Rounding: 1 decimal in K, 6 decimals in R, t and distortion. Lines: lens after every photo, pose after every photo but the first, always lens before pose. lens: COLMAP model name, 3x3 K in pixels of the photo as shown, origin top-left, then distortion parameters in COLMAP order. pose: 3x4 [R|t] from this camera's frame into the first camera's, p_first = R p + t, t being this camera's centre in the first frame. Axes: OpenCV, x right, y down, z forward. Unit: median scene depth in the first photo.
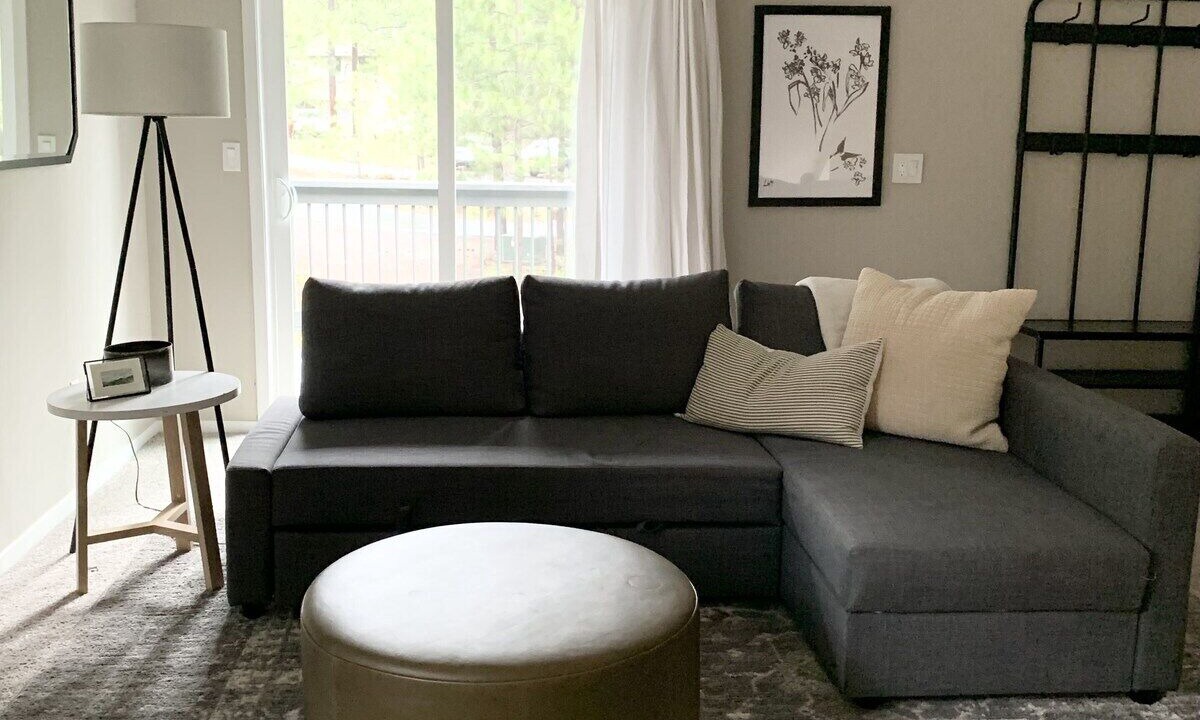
lens RADIAL K [[1205.4, 0, 600.0], [0, 1205.4, 360.0], [0, 0, 1]] dist [0.206332, -0.564435]
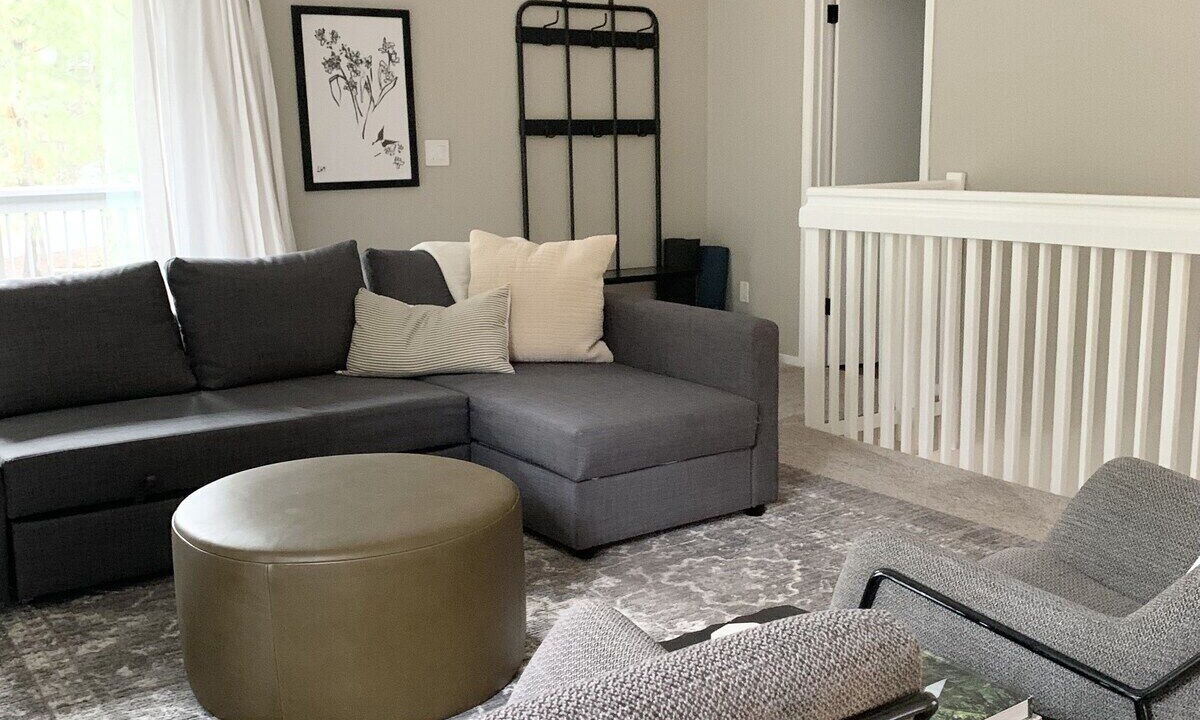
lens RADIAL K [[1205.4, 0, 600.0], [0, 1205.4, 360.0], [0, 0, 1]] dist [0.206332, -0.564435]
pose [[0.864275, -0.122453, 0.487887, -0.202716], [0.125040, 0.991773, 0.027418, 0.025168], [-0.487231, 0.037308, 0.872476, -0.066828]]
